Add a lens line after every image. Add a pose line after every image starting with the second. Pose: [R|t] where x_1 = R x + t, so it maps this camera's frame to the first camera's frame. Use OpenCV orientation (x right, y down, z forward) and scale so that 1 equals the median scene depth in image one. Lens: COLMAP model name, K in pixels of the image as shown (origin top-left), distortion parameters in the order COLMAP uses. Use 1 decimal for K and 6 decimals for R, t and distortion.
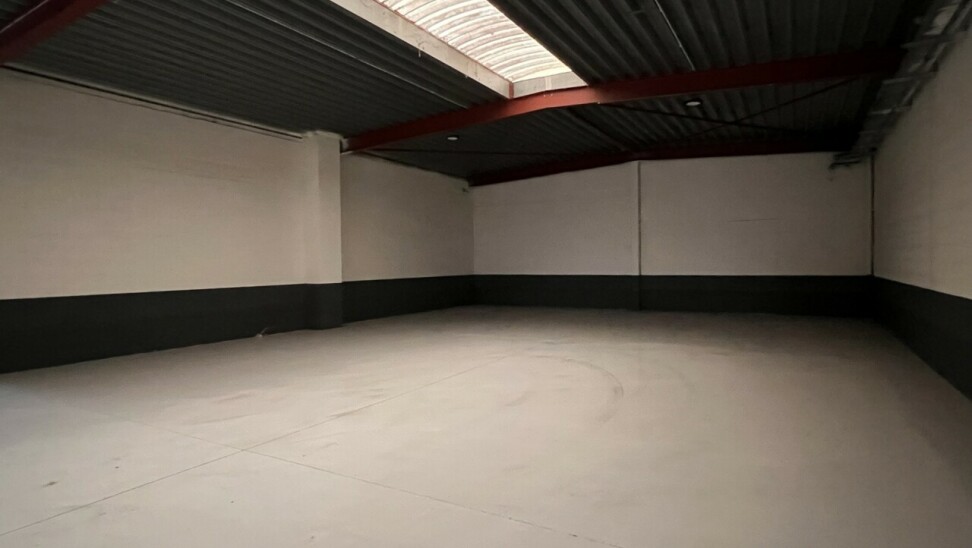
lens RADIAL K [[559.2, 0, 485.4], [0, 559.2, 268.8], [0, 0, 1]] dist [-0.011016, -0.001426]
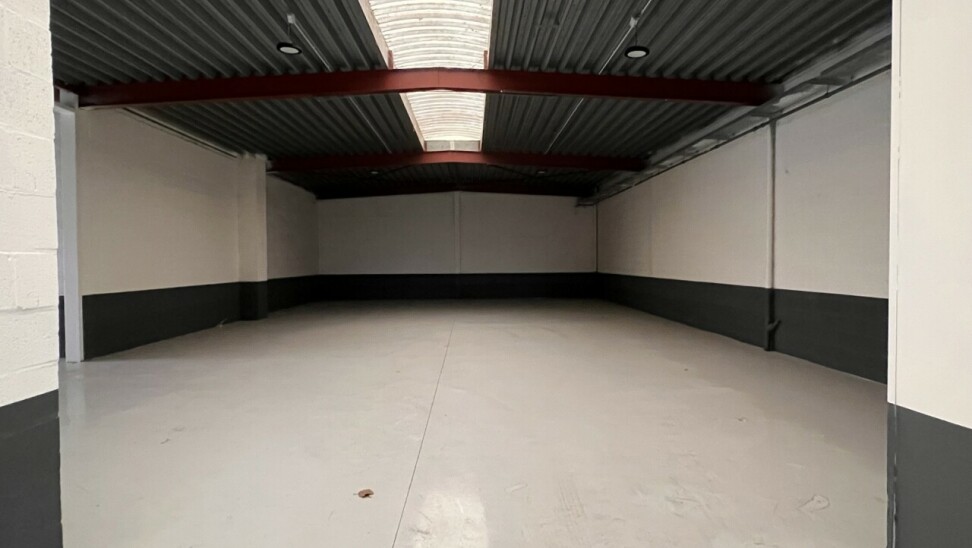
lens RADIAL K [[559.2, 0, 485.2], [0, 559.2, 273.7], [0, 0, 1]] dist [-0.011016, -0.001426]
pose [[0.848122, -0.006966, 0.529756, -0.496938], [0.002276, 0.999952, 0.009505, -0.000068], [-0.529797, -0.006855, 0.848097, -0.266049]]
